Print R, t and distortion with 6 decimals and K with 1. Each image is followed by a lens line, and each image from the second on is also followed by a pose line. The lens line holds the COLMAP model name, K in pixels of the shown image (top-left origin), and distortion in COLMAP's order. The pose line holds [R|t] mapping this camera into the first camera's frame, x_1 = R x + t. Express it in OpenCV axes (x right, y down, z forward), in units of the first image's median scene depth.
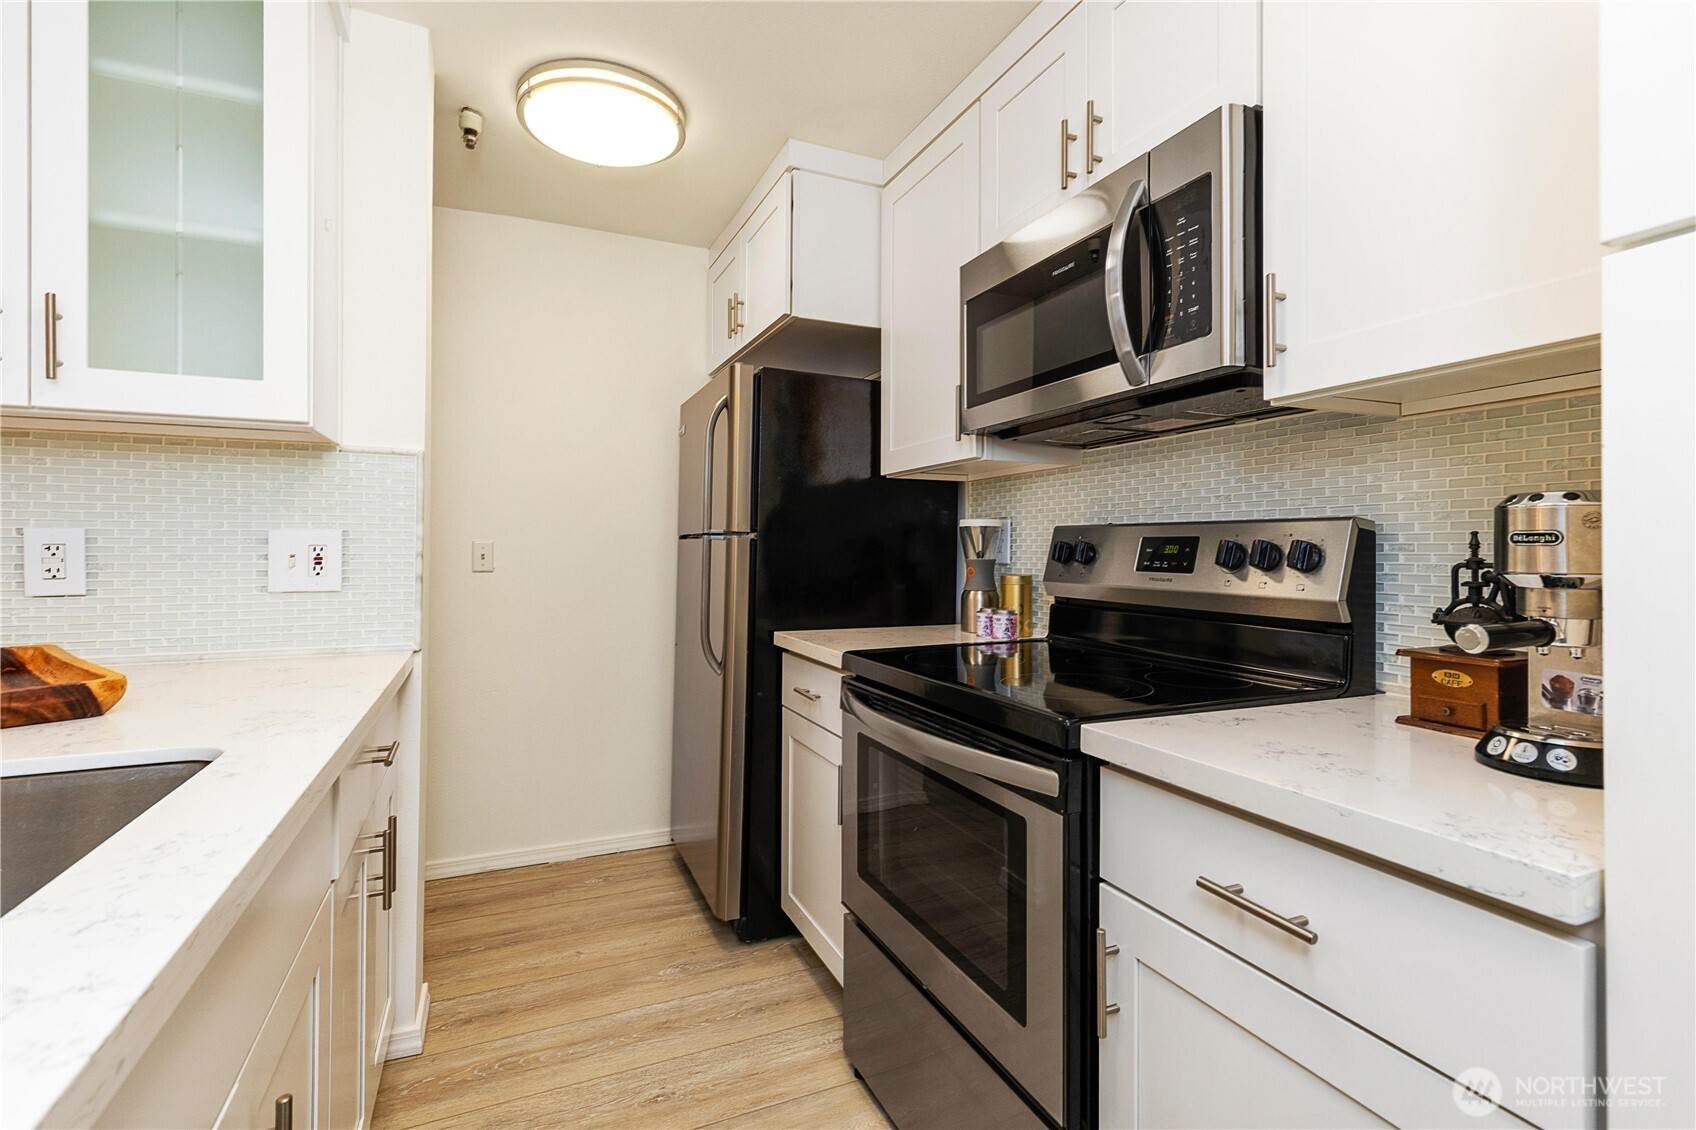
lens RADIAL K [[772.7, 0, 848.5], [0, 772.7, 549.3], [0, 0, 1]] dist [0.005556, -0.000879]
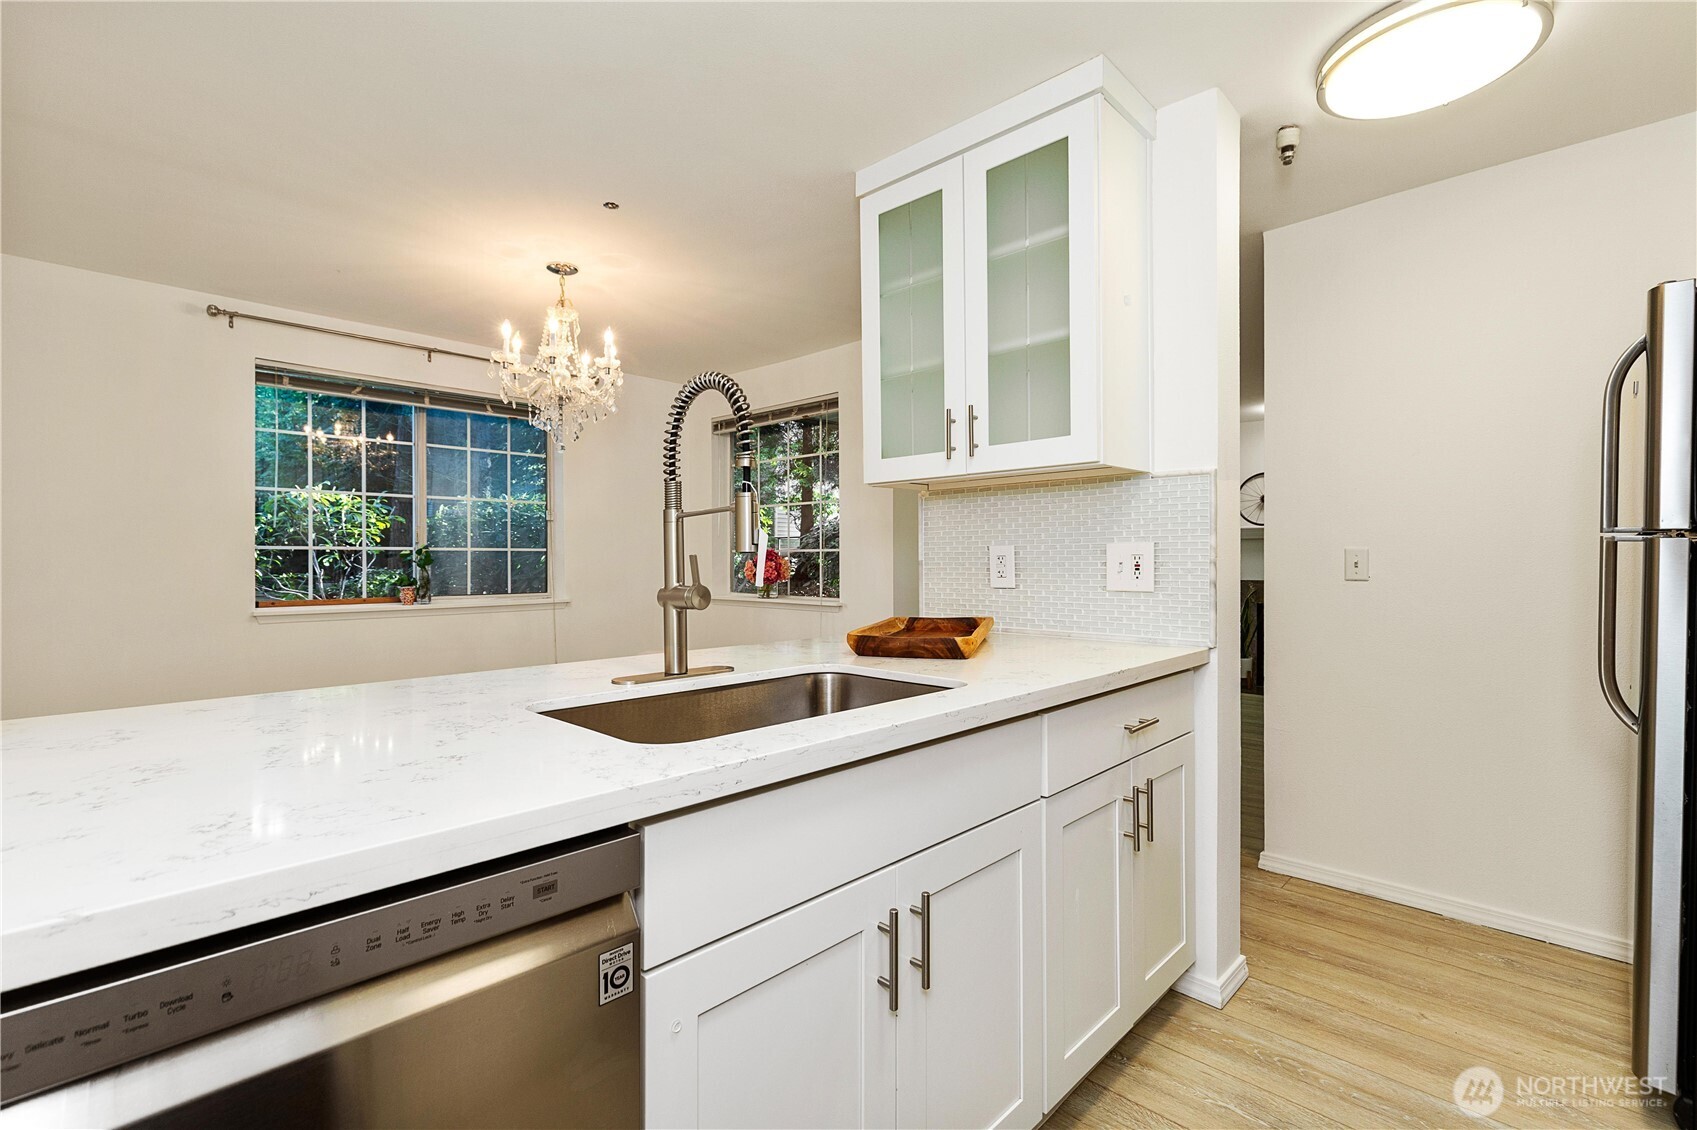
lens RADIAL K [[773.1, 0, 863.3], [0, 773.1, 566.5], [0, 0, 1]] dist [0.005556, -0.000879]
pose [[0.386166, 0.003832, -0.922422, 0.249797], [0.005254, 0.999966, 0.006354, 0.002834], [0.922415, -0.007300, 0.386132, 0.089382]]
